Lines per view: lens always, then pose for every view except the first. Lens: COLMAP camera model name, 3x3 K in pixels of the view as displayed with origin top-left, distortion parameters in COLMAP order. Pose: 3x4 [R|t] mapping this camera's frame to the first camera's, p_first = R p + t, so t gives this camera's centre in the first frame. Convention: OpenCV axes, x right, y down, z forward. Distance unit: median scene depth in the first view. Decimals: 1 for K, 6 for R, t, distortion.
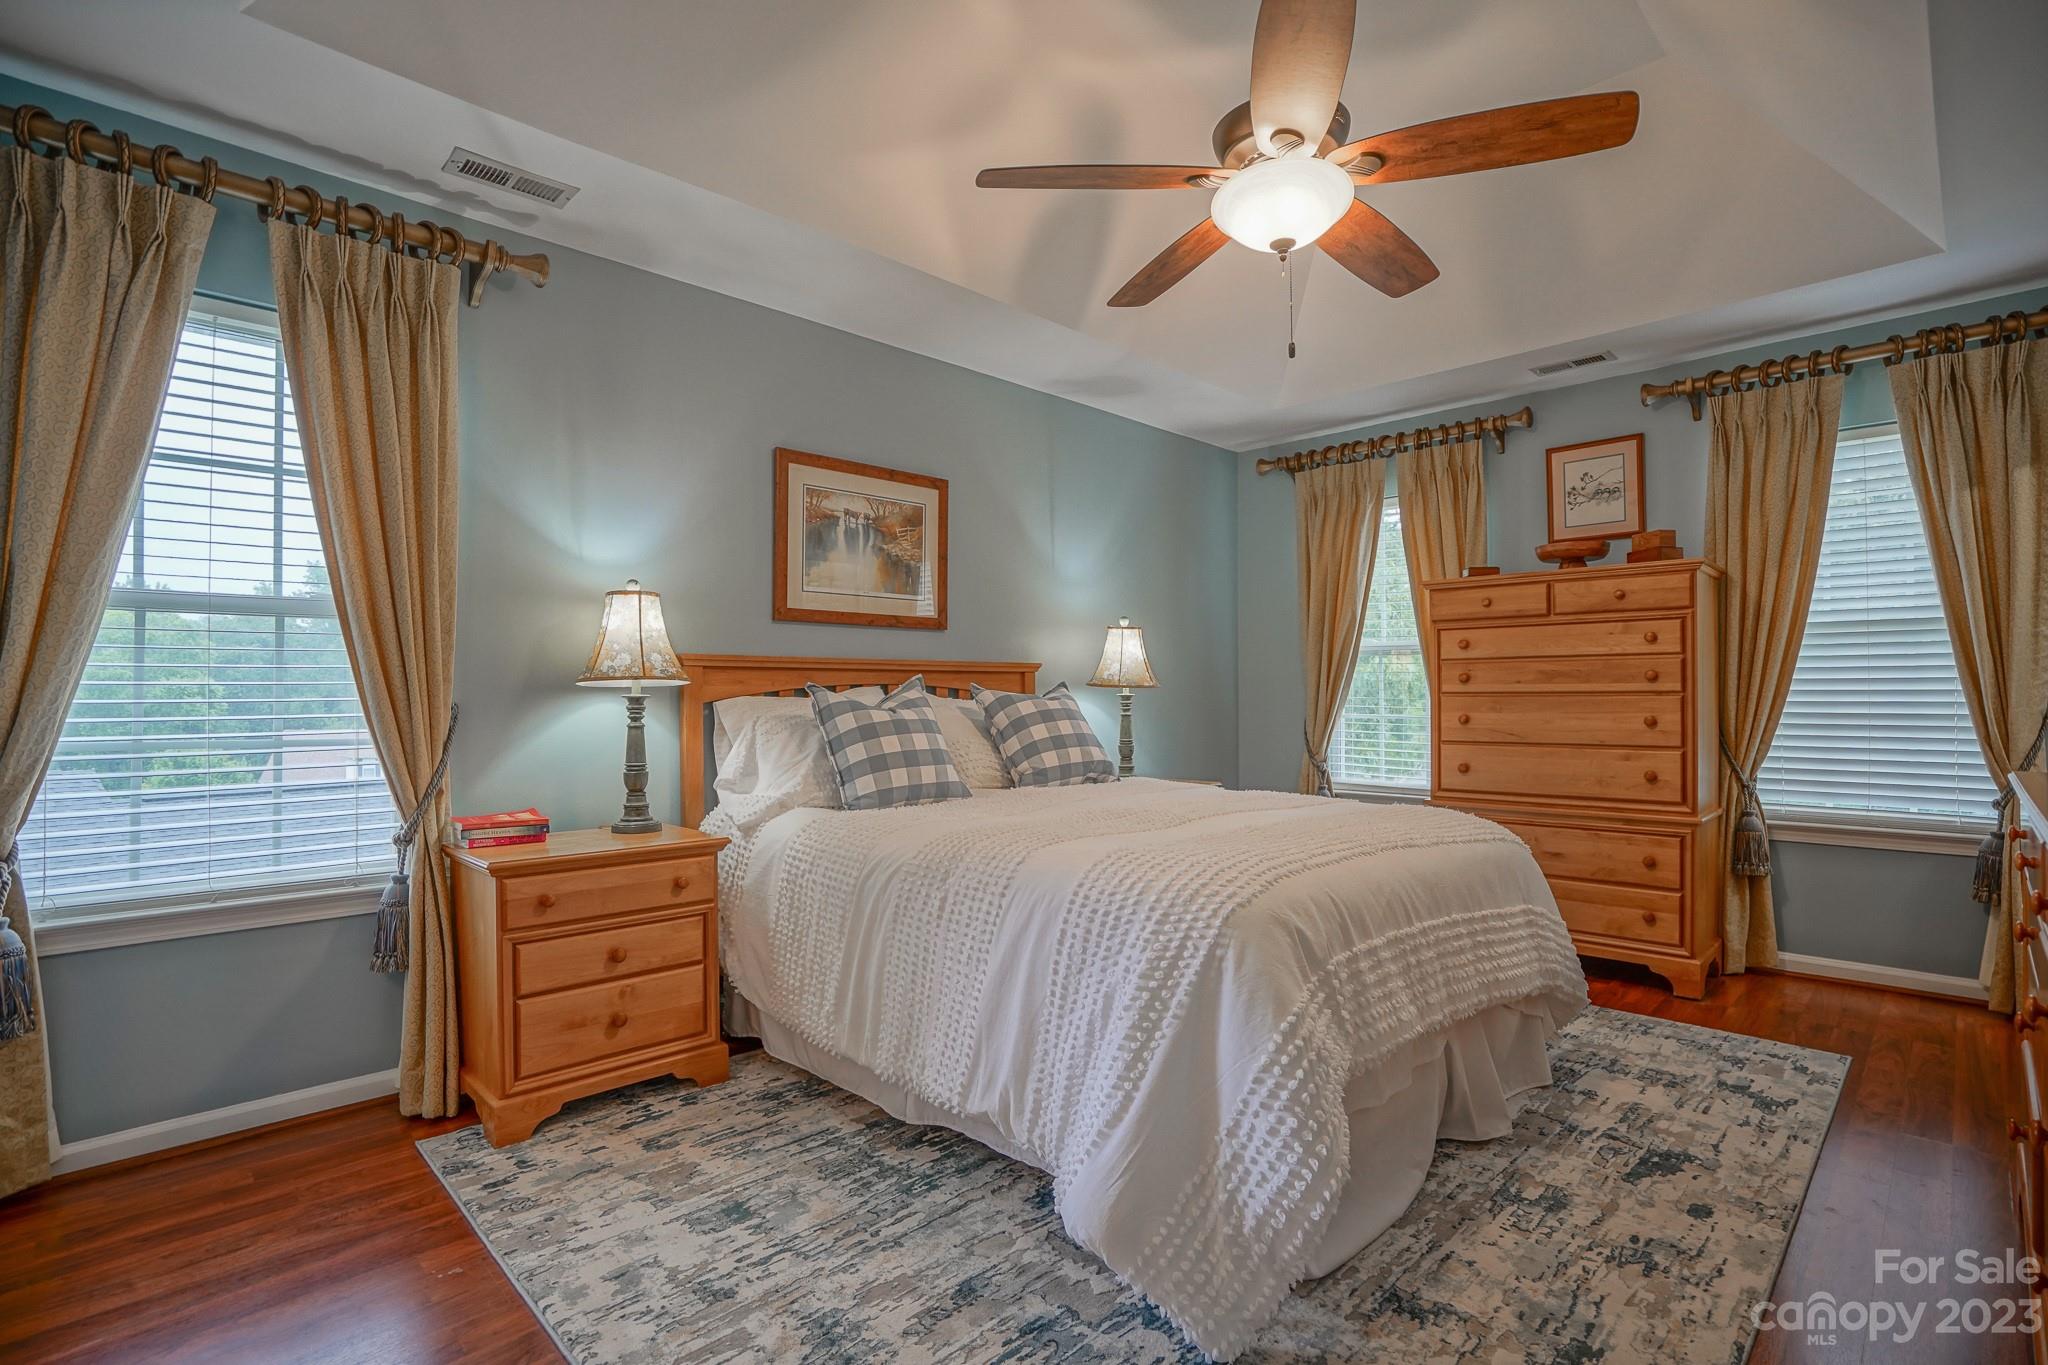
lens RADIAL K [[954.8, 0, 1022.8], [0, 954.8, 690.8], [0, 0, 1]] dist [-0.050936, 0.022641]
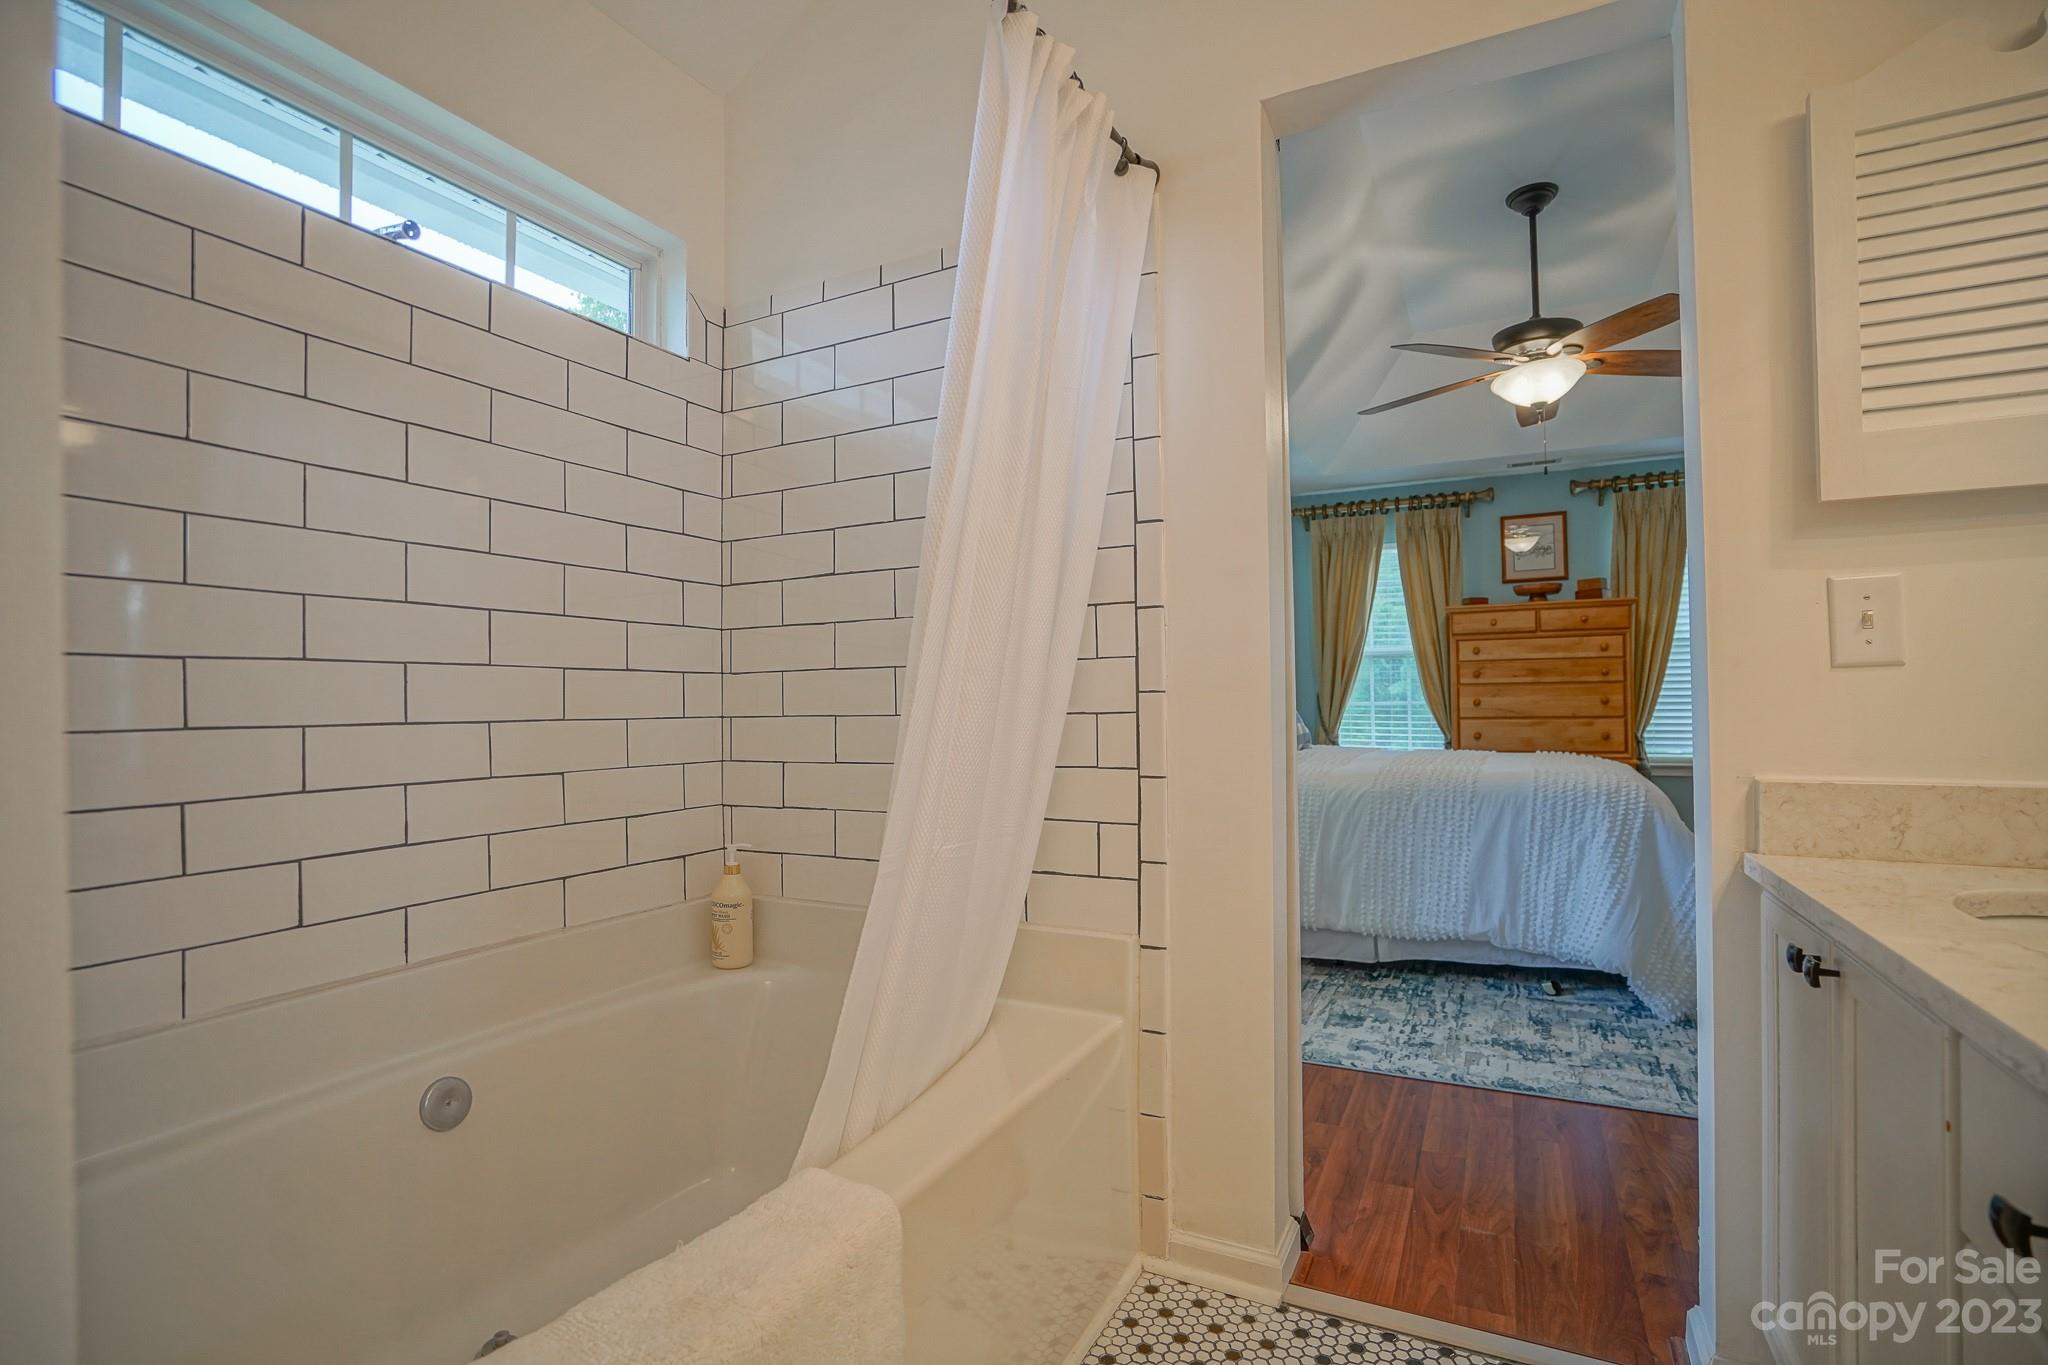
lens RADIAL K [[954.8, 0, 1022.8], [0, 954.8, 690.8], [0, 0, 1]] dist [-0.050936, 0.022641]
pose [[0.944400, -0.006008, 0.328743, -0.768998], [0.009478, 0.999915, -0.008955, 0.021840], [-0.328661, 0.011573, 0.944377, -0.159842]]
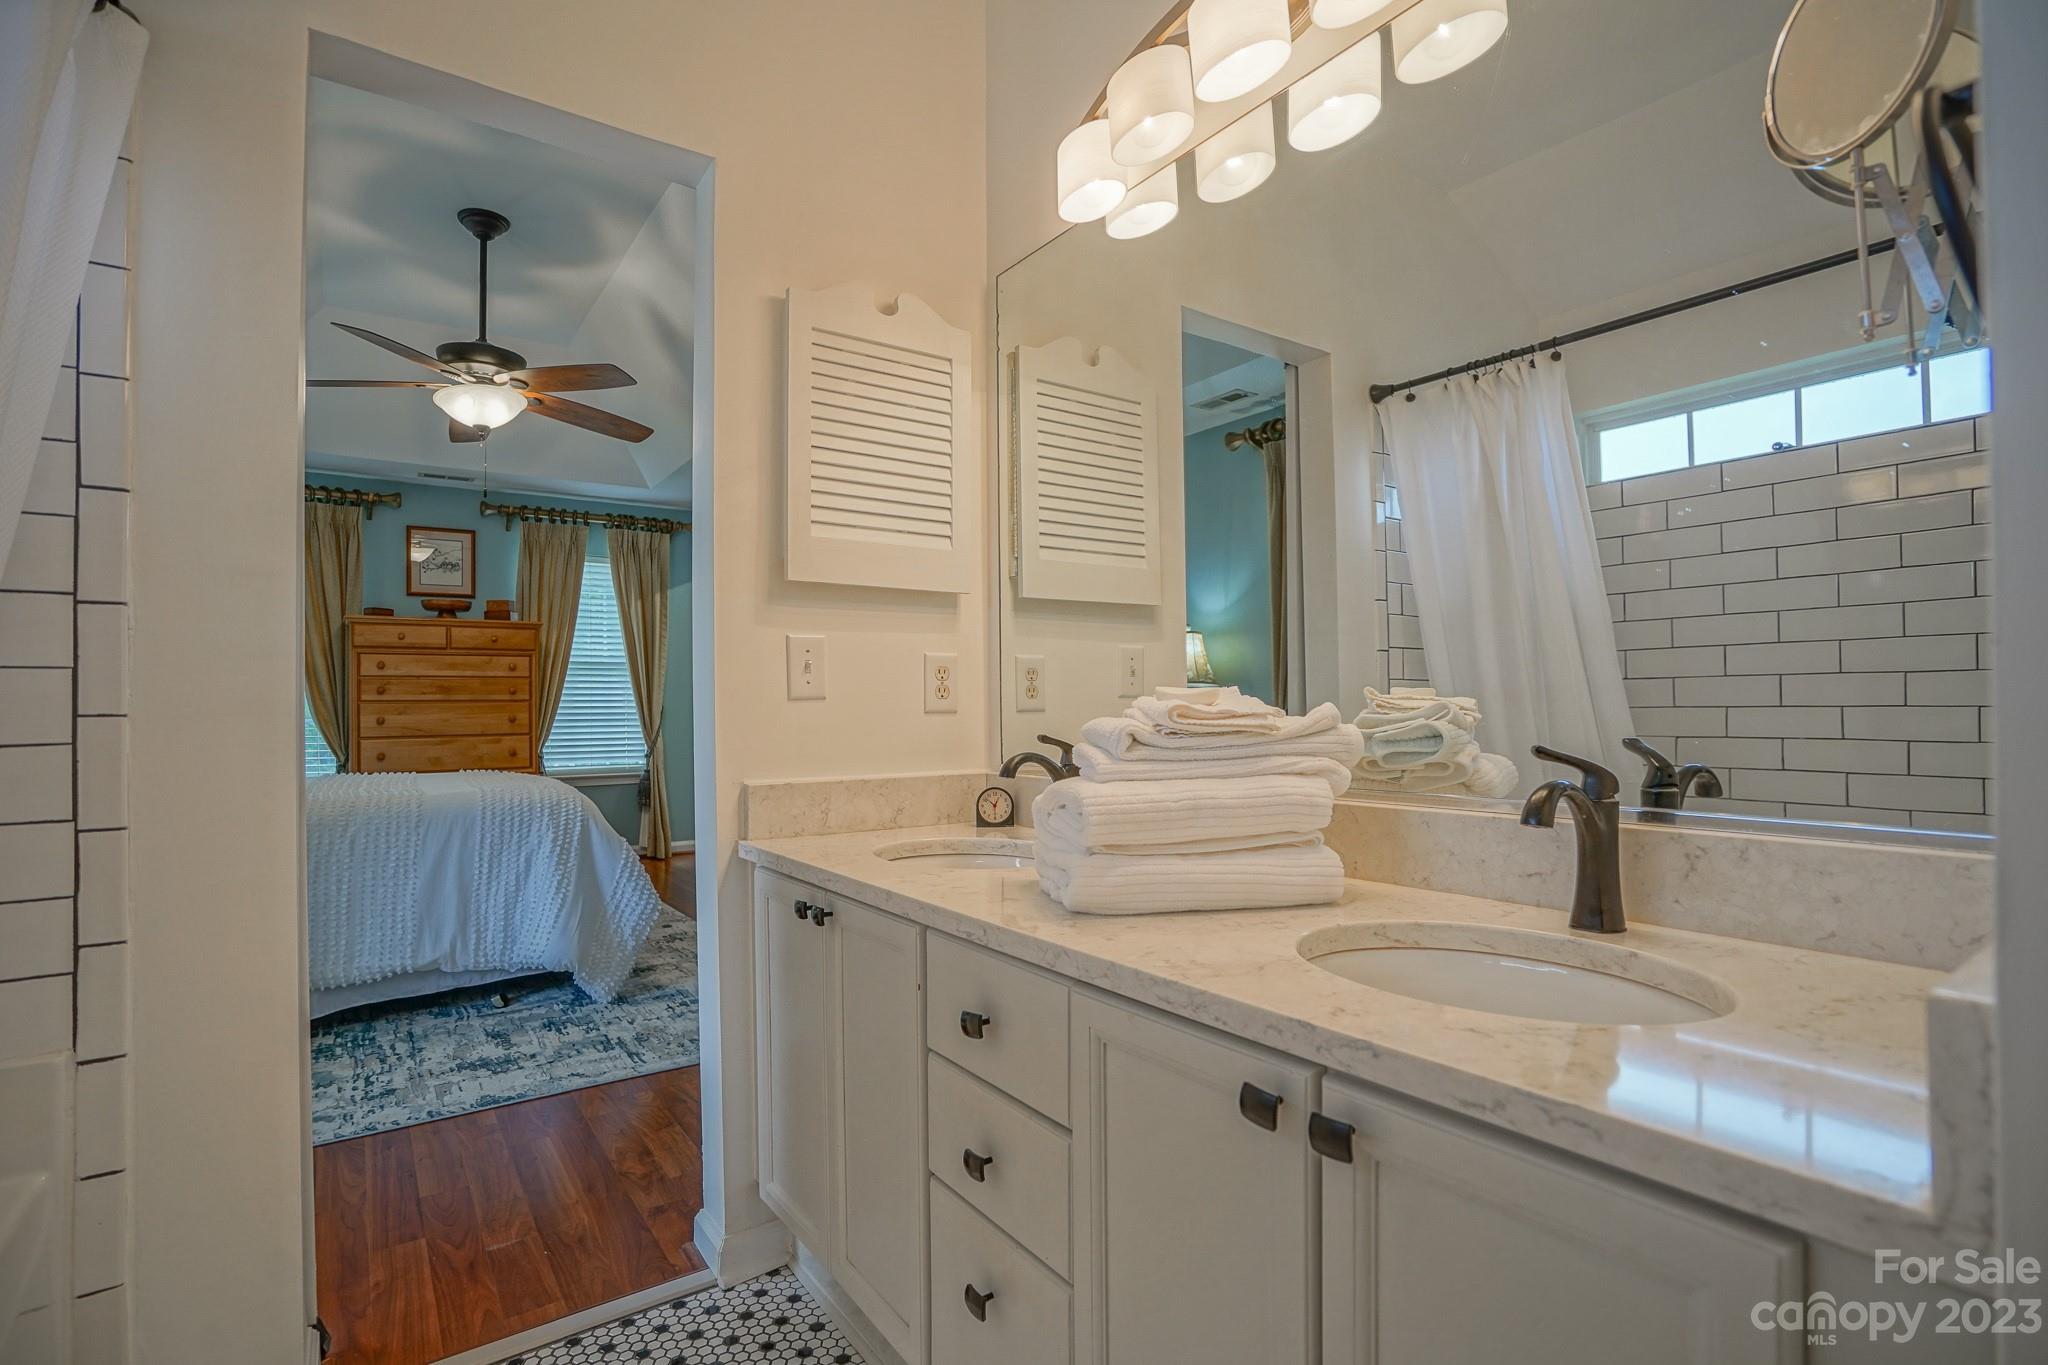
lens RADIAL K [[966.9, 0, 1020.6], [0, 966.9, 690.6], [0, 0, 1]] dist [-0.042408, 0.016543]
pose [[0.145014, 0.015240, 0.989312, -0.858858], [0.005068, 0.999857, -0.016145, 0.015935], [-0.989417, 0.007355, 0.144916, -0.116374]]
